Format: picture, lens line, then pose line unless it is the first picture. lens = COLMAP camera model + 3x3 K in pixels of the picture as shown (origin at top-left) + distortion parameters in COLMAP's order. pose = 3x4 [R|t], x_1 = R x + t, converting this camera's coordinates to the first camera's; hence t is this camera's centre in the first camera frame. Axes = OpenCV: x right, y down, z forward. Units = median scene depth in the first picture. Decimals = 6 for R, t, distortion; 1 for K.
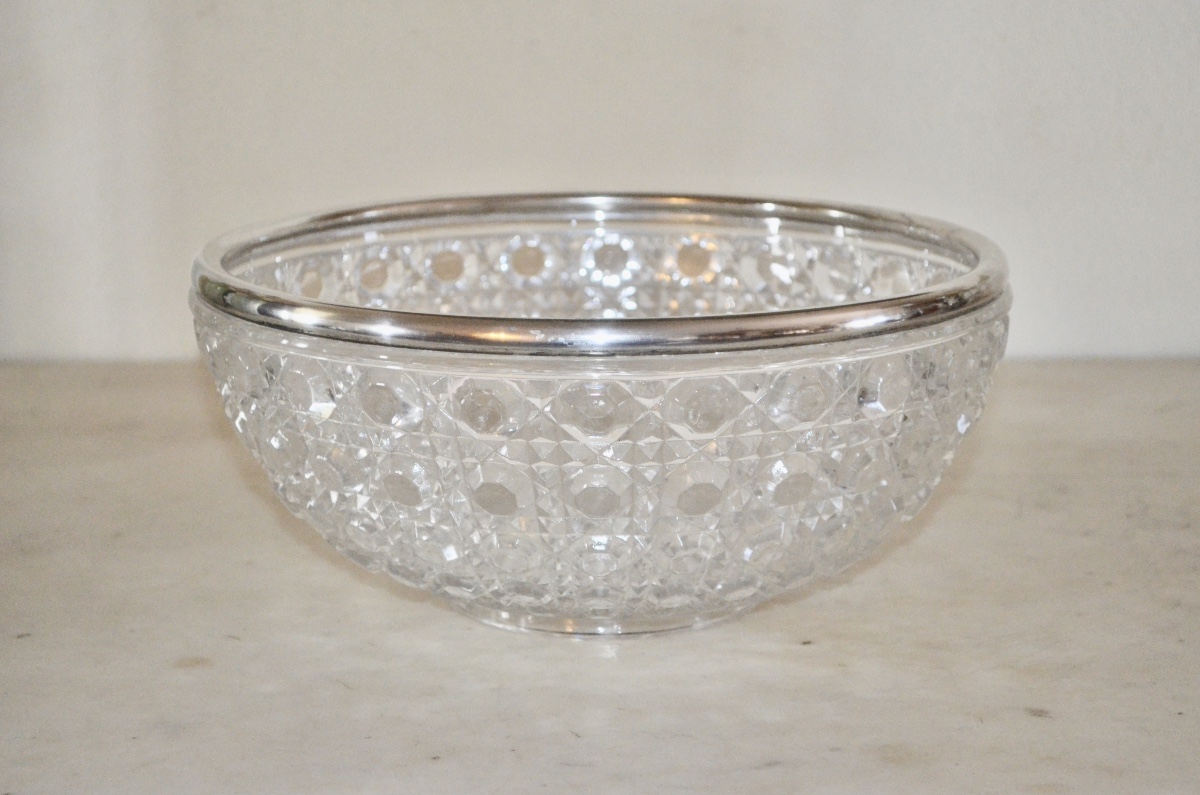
lens RADIAL K [[2792.7, 0, 600.0], [0, 2792.7, 397.5], [0, 0, 1]] dist [0.016998, -0.046893]
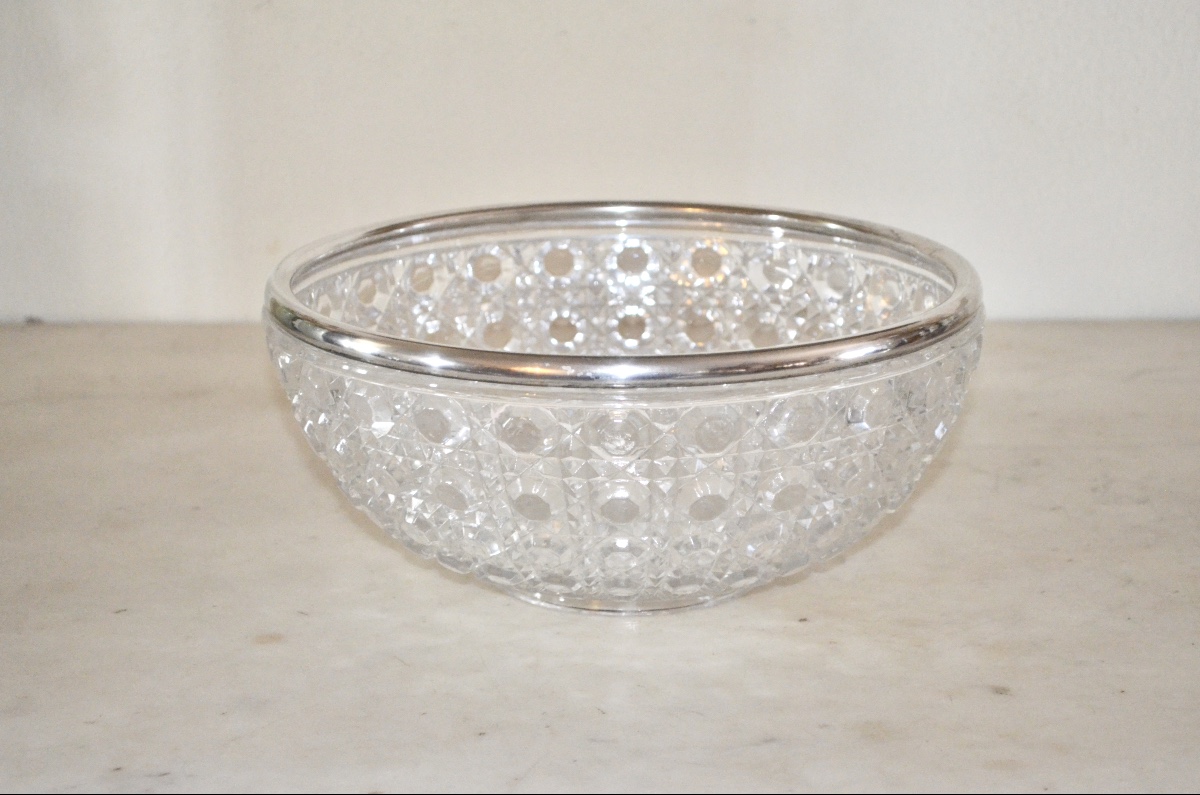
lens RADIAL K [[2792.7, 0, 600.0], [0, 2792.7, 397.5], [0, 0, 1]] dist [0.016998, -0.046893]
pose [[0.999962, 0.000991, -0.008608, 0.000522], [-0.000442, 0.997977, 0.063581, -0.078989], [0.008654, -0.063575, 0.997940, -0.145251]]
